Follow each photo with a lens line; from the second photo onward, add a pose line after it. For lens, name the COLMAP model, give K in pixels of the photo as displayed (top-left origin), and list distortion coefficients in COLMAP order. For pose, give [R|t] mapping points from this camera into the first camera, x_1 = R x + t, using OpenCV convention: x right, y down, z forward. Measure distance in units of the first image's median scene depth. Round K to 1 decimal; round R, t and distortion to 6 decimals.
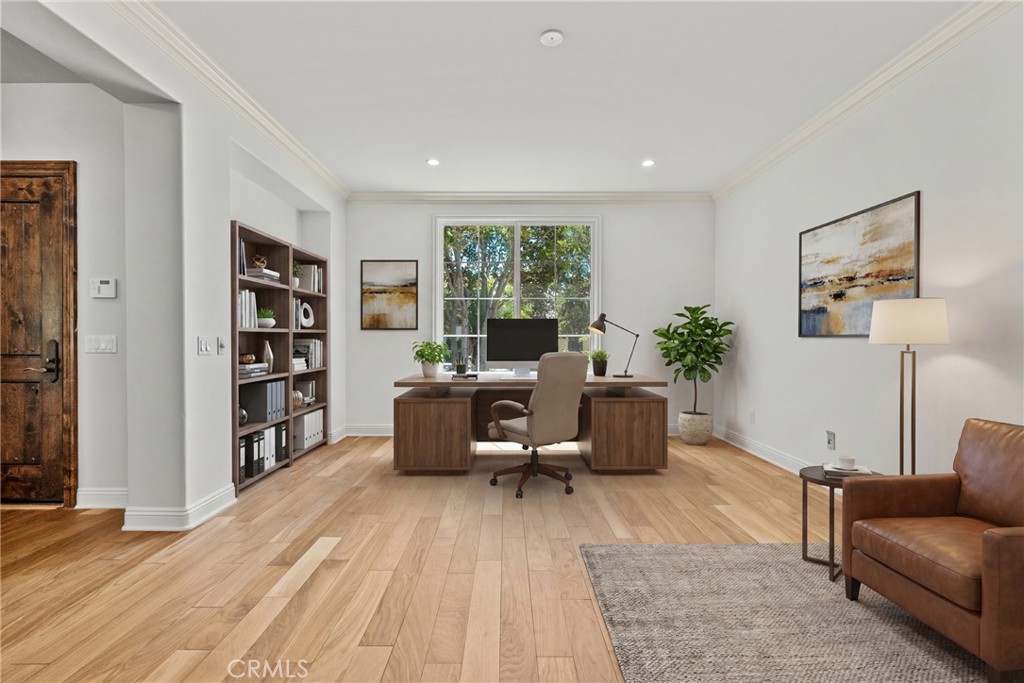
lens RADIAL K [[465.8, 0, 511.2], [0, 465.8, 344.2], [0, 0, 1]] dist [-0.001962, -0.000308]
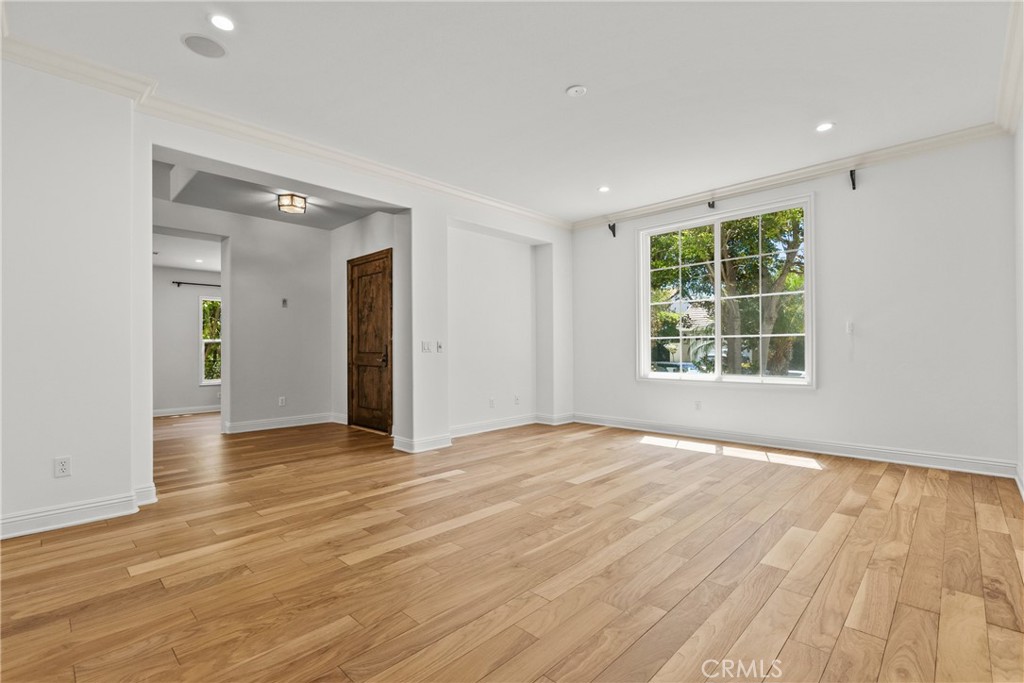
lens RADIAL K [[465.8, 0, 509.9], [0, 465.8, 344.5], [0, 0, 1]] dist [-0.001962, -0.000308]
pose [[0.713857, -0.012467, -0.700180, 0.688640], [0.003748, 0.999895, -0.013983, 0.018812], [0.700281, 0.007358, 0.713829, 0.012077]]
